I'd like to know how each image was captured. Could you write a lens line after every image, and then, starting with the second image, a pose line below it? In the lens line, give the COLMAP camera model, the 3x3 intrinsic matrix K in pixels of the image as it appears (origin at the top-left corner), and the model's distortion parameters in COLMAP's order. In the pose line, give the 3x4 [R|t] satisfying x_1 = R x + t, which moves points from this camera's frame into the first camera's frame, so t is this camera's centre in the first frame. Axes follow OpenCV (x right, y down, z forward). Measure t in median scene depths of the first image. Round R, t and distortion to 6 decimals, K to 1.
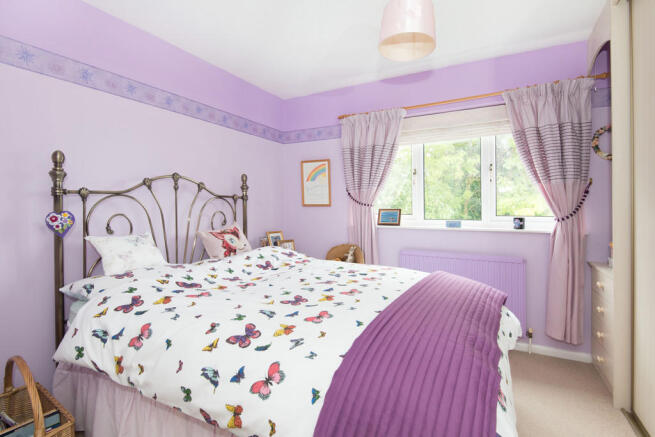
lens RADIAL K [[320.9, 0, 325.0], [0, 320.9, 205.5], [0, 0, 1]] dist [0.005111, 0.000356]
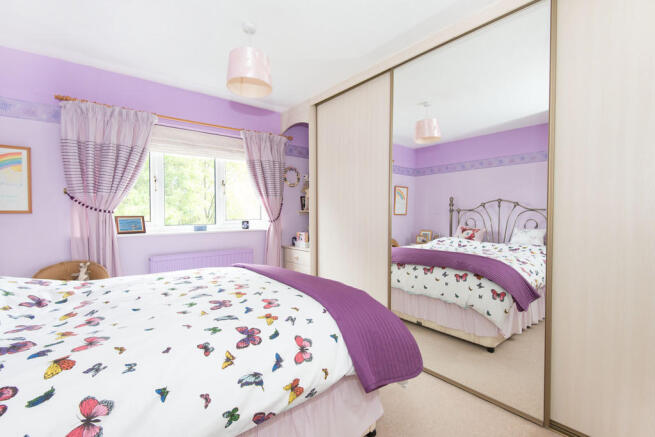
lens RADIAL K [[297.5, 0, 326.1], [0, 297.5, 209.9], [0, 0, 1]] dist [0.002516, -0.000120]
pose [[0.372668, 0.008589, 0.927925, -0.485190], [-0.000403, 0.999959, -0.009093, 0.001519], [-0.927965, 0.003015, 0.372656, 0.185197]]
